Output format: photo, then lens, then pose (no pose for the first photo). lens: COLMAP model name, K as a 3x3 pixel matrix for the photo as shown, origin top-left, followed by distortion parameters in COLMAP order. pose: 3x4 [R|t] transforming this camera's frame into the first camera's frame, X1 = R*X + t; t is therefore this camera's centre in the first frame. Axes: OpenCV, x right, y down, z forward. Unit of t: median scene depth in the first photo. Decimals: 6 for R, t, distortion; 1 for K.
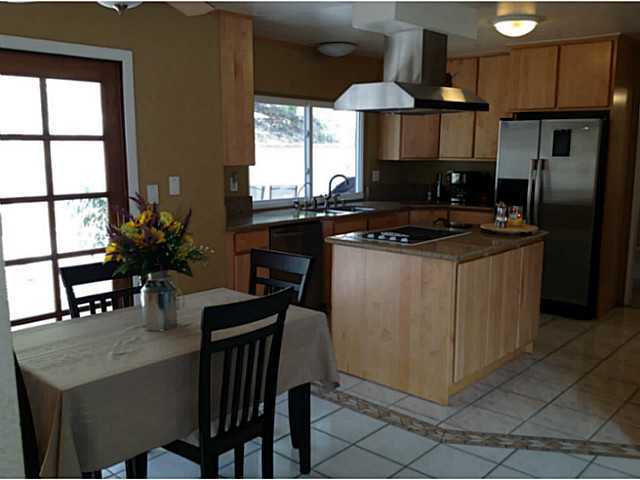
lens RADIAL K [[597.9, 0, 320.0], [0, 597.9, 240.0], [0, 0, 1]] dist [0.018788, 0.004094]
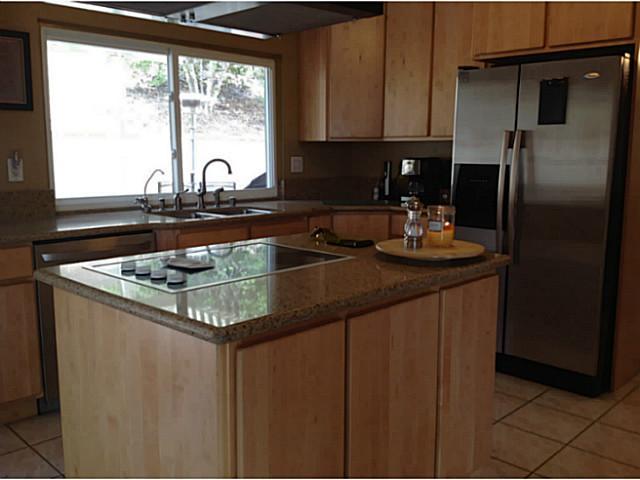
lens RADIAL K [[608.2, 0, 319.0], [0, 608.2, 253.6], [0, 0, 1]] dist [0.056459, -0.125947]
pose [[0.999580, 0.006009, -0.028350, 0.170390], [-0.005554, 0.999855, 0.016073, -0.017313], [0.028443, -0.015909, 0.999469, 0.346197]]
